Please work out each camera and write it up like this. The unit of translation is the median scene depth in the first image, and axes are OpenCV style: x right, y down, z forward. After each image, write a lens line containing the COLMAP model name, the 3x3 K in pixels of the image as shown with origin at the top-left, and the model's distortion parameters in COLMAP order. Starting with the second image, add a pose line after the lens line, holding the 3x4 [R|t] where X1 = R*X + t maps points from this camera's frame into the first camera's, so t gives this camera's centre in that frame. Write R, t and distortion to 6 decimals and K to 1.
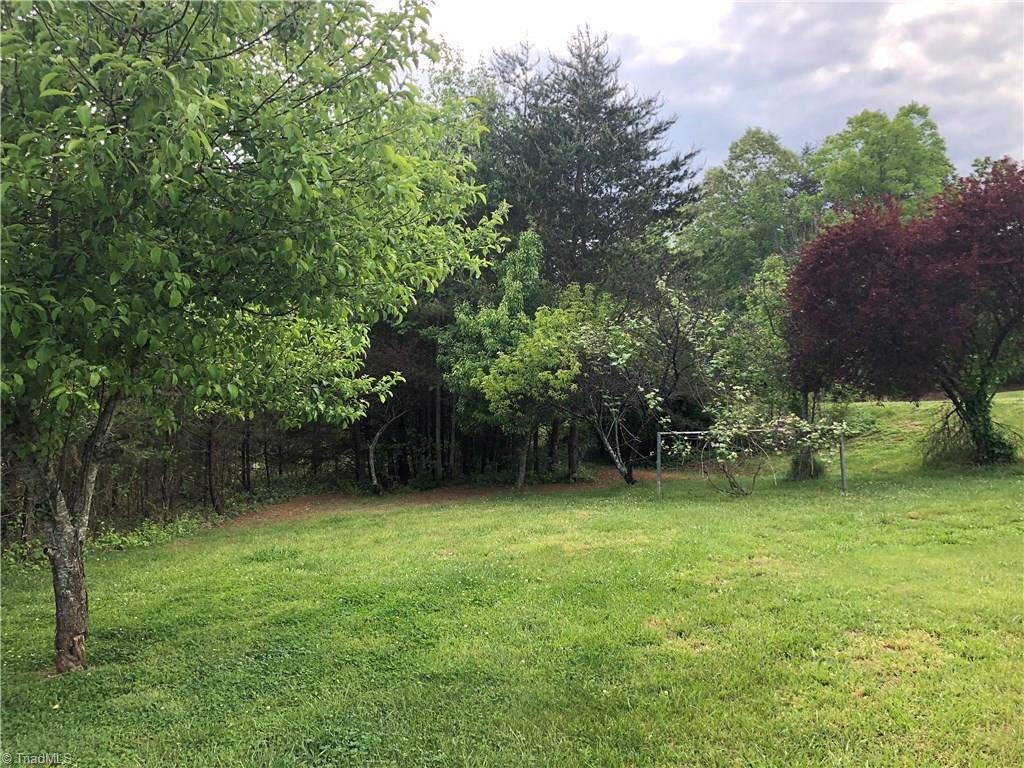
lens RADIAL K [[833.7, 0, 512.0], [0, 833.7, 384.0], [0, 0, 1]] dist [0.002025, 0.000237]
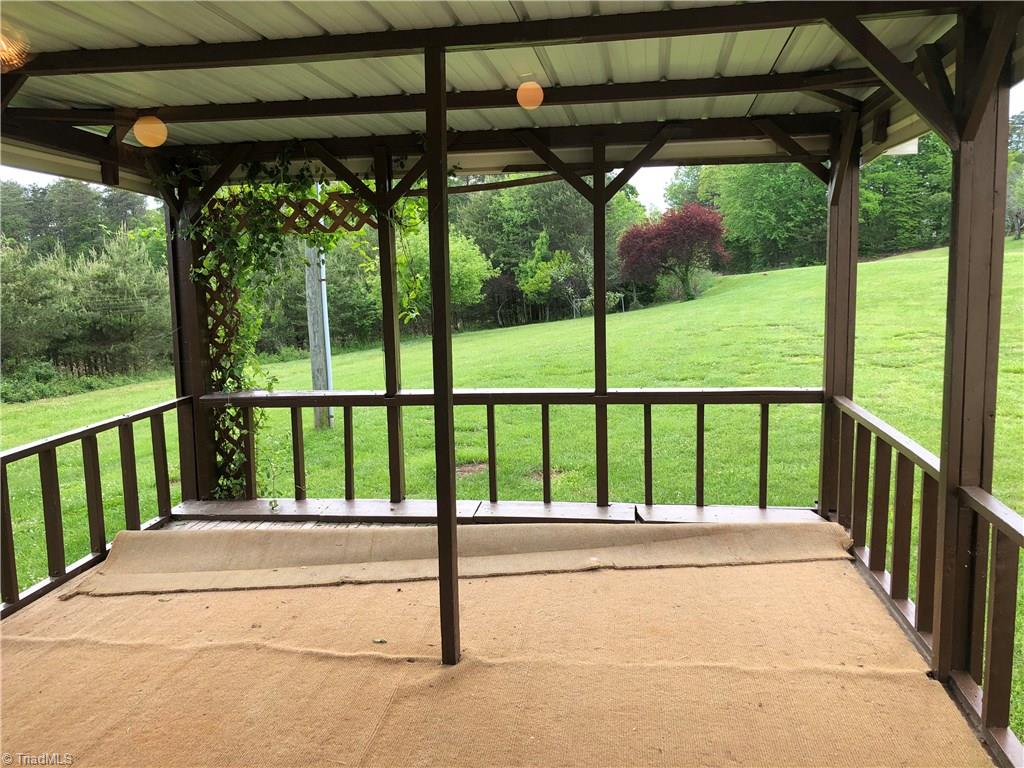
lens RADIAL K [[833.7, 0, 512.0], [0, 833.7, 384.0], [0, 0, 1]] dist [0.002025, 0.000237]
pose [[0.970613, -0.039550, -0.237373, 0.598214], [0.076803, 0.985727, 0.149810, -0.110252], [0.228060, -0.163638, 0.959798, -1.935539]]
